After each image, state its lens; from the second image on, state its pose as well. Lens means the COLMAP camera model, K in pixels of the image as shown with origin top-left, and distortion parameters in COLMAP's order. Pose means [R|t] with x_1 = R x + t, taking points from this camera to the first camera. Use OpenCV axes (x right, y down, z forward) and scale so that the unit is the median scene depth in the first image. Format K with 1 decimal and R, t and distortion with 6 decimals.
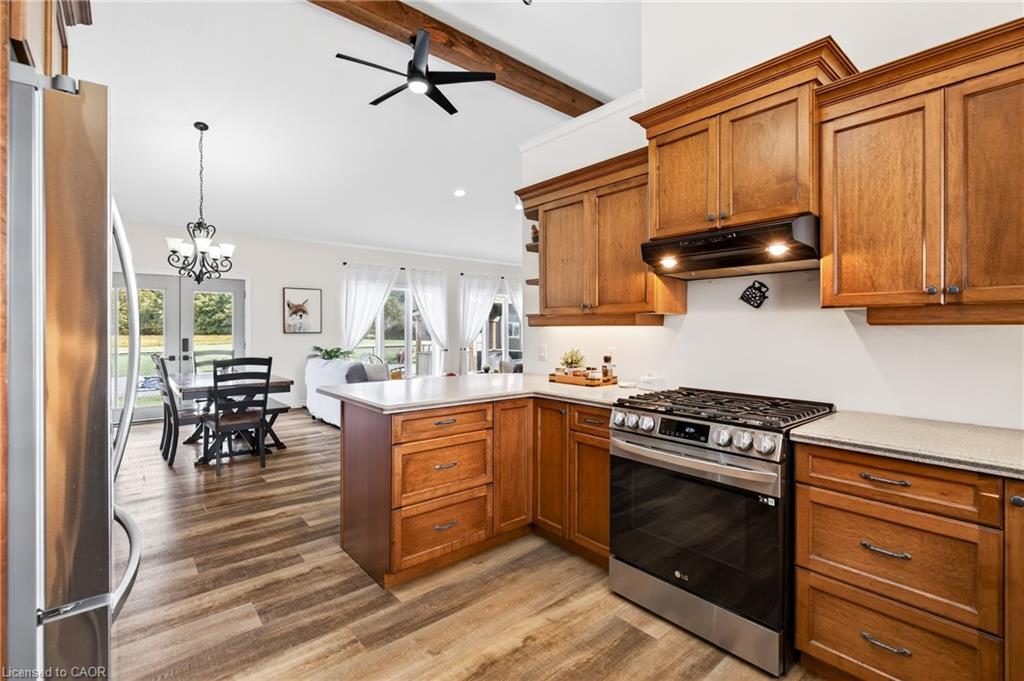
lens RADIAL K [[461.6, 0, 512.7], [0, 461.6, 324.3], [0, 0, 1]] dist [-0.002545, 0.002225]
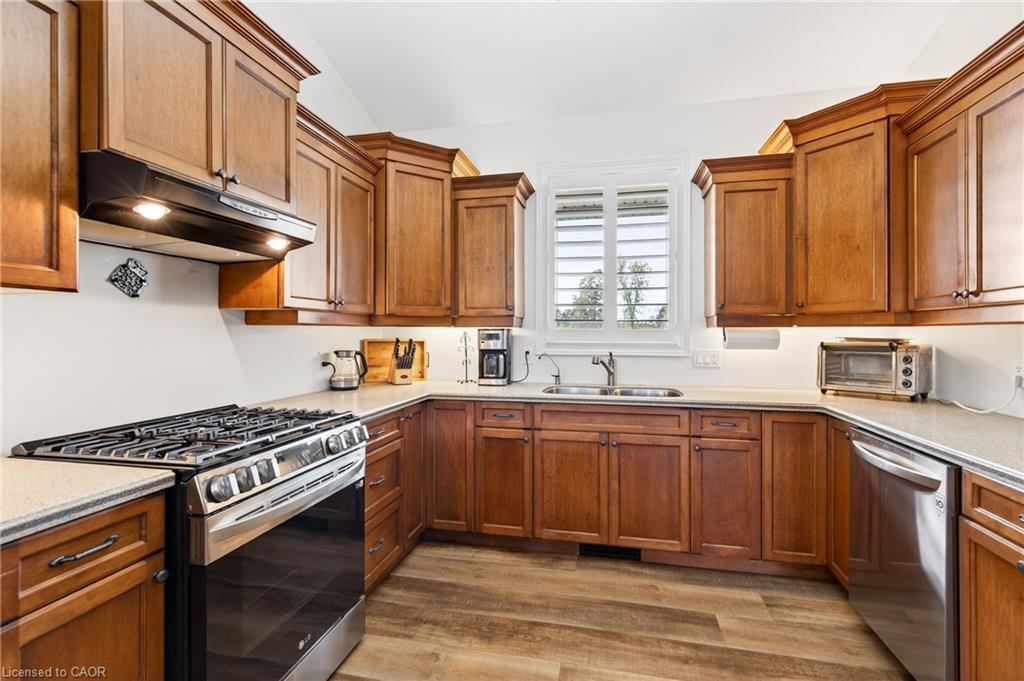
lens RADIAL K [[461.6, 0, 513.0], [0, 461.6, 334.2], [0, 0, 1]] dist [-0.002545, 0.002225]
pose [[-0.603783, -0.004844, 0.797134, -0.117823], [-0.007594, 0.999971, 0.000324, 0.004818], [-0.797112, -0.005858, -0.603803, 0.297917]]
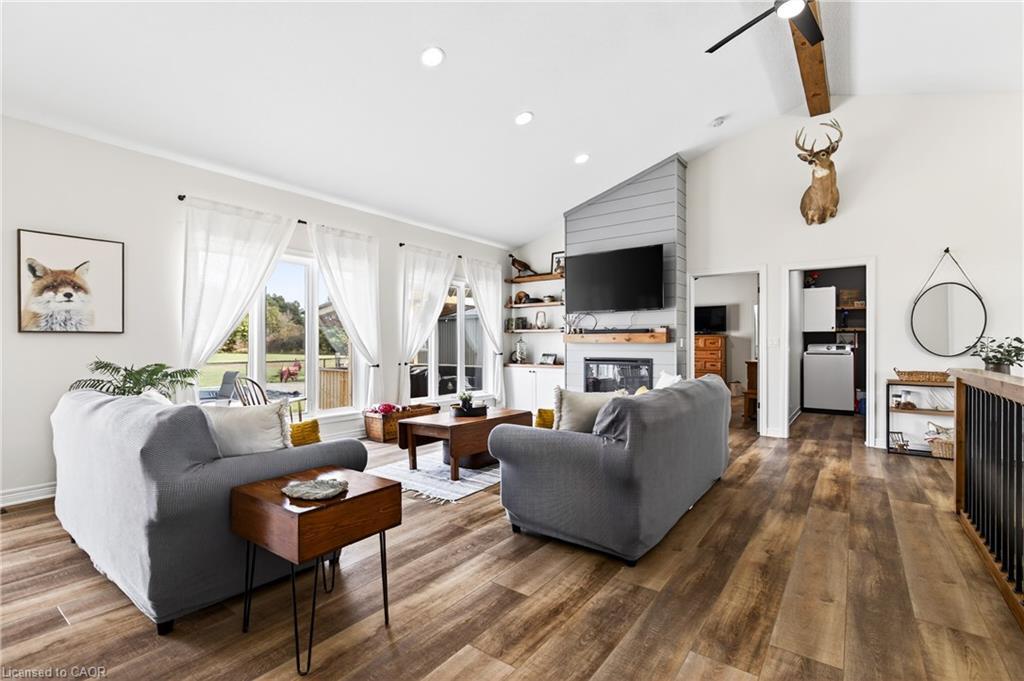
lens RADIAL K [[461.6, 0, 518.4], [0, 461.6, 342.4], [0, 0, 1]] dist [-0.002545, 0.002225]
pose [[0.971584, 0.002494, 0.236683, -0.134102], [-0.004964, 0.999939, 0.009842, 0.022289], [-0.236644, -0.010737, 0.971537, 0.453407]]
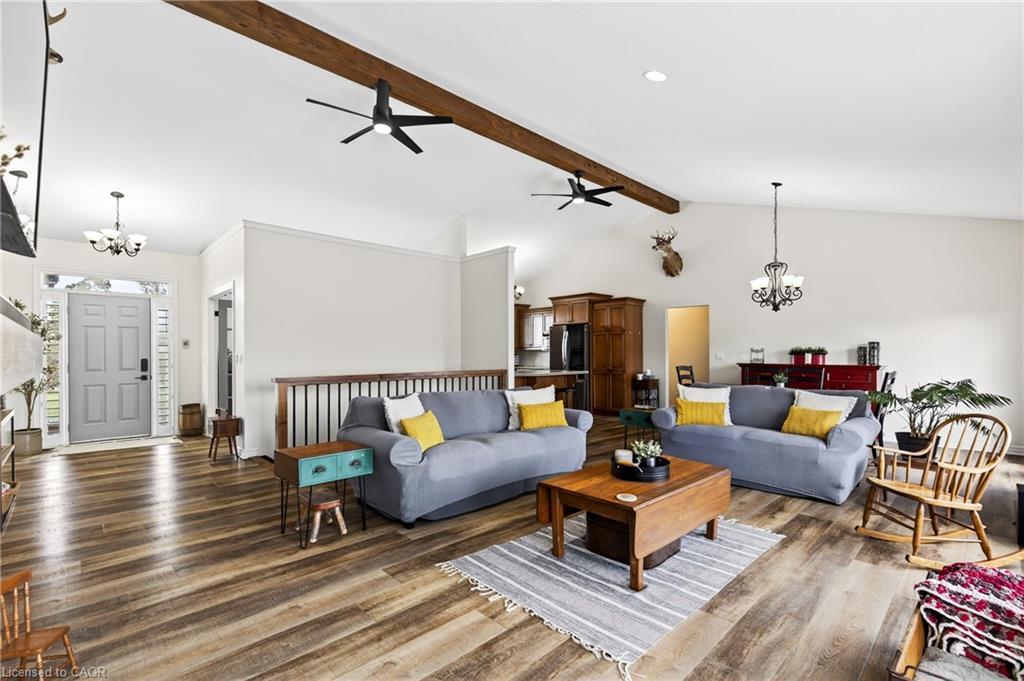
lens RADIAL K [[469.4, 0, 519.5], [0, 469.4, 351.0], [0, 0, 1]] dist [0.003623, 0.000146]
pose [[-0.996850, 0.002681, -0.079266, 0.071519], [0.004024, 0.999851, -0.016792, 0.023585], [0.079209, -0.017058, -0.996712, 1.415042]]
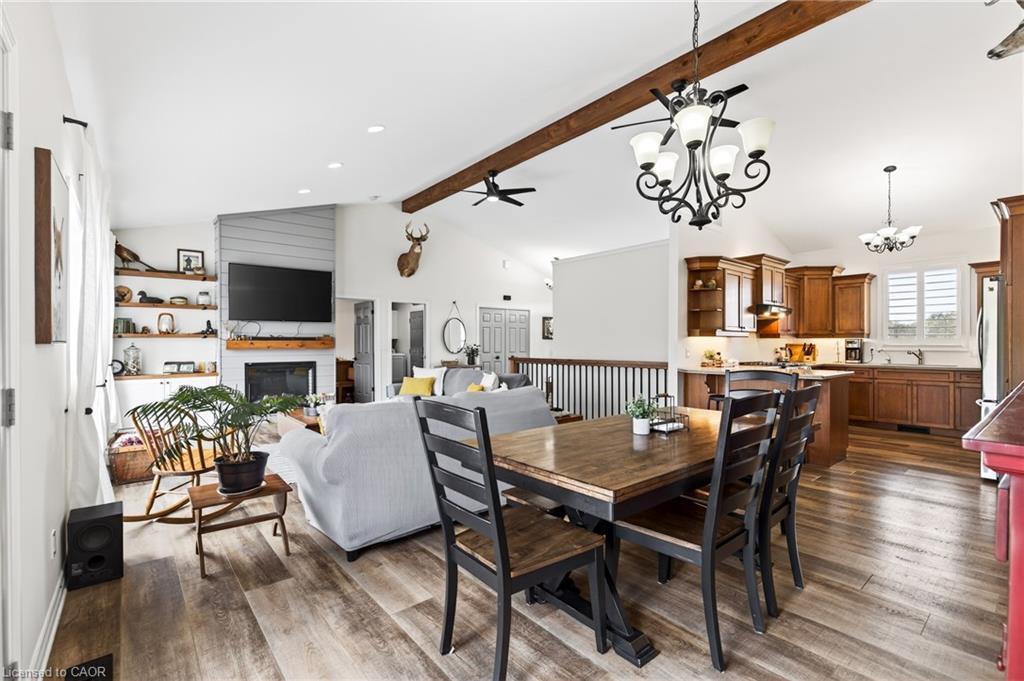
lens RADIAL K [[461.6, 0, 514.3], [0, 461.6, 344.4], [0, 0, 1]] dist [-0.002545, 0.002225]
pose [[0.003873, -0.002546, 0.999989, -0.725674], [-0.008384, 0.999962, 0.002579, 0.014781], [-0.999957, -0.008394, 0.003852, 0.752957]]
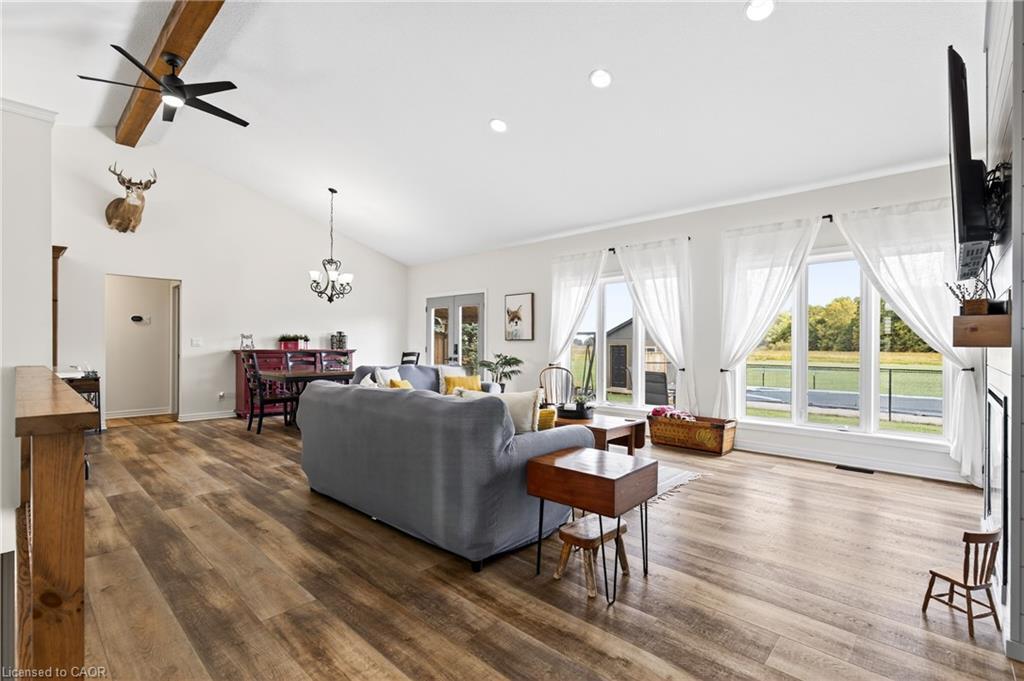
lens RADIAL K [[461.6, 0, 517.0], [0, 461.6, 345.6], [0, 0, 1]] dist [-0.002545, 0.002225]
pose [[0.131587, 0.004275, -0.991295, 0.513410], [0.007251, 0.999960, 0.005275, 0.025584], [0.991278, -0.007882, 0.131551, 0.884231]]
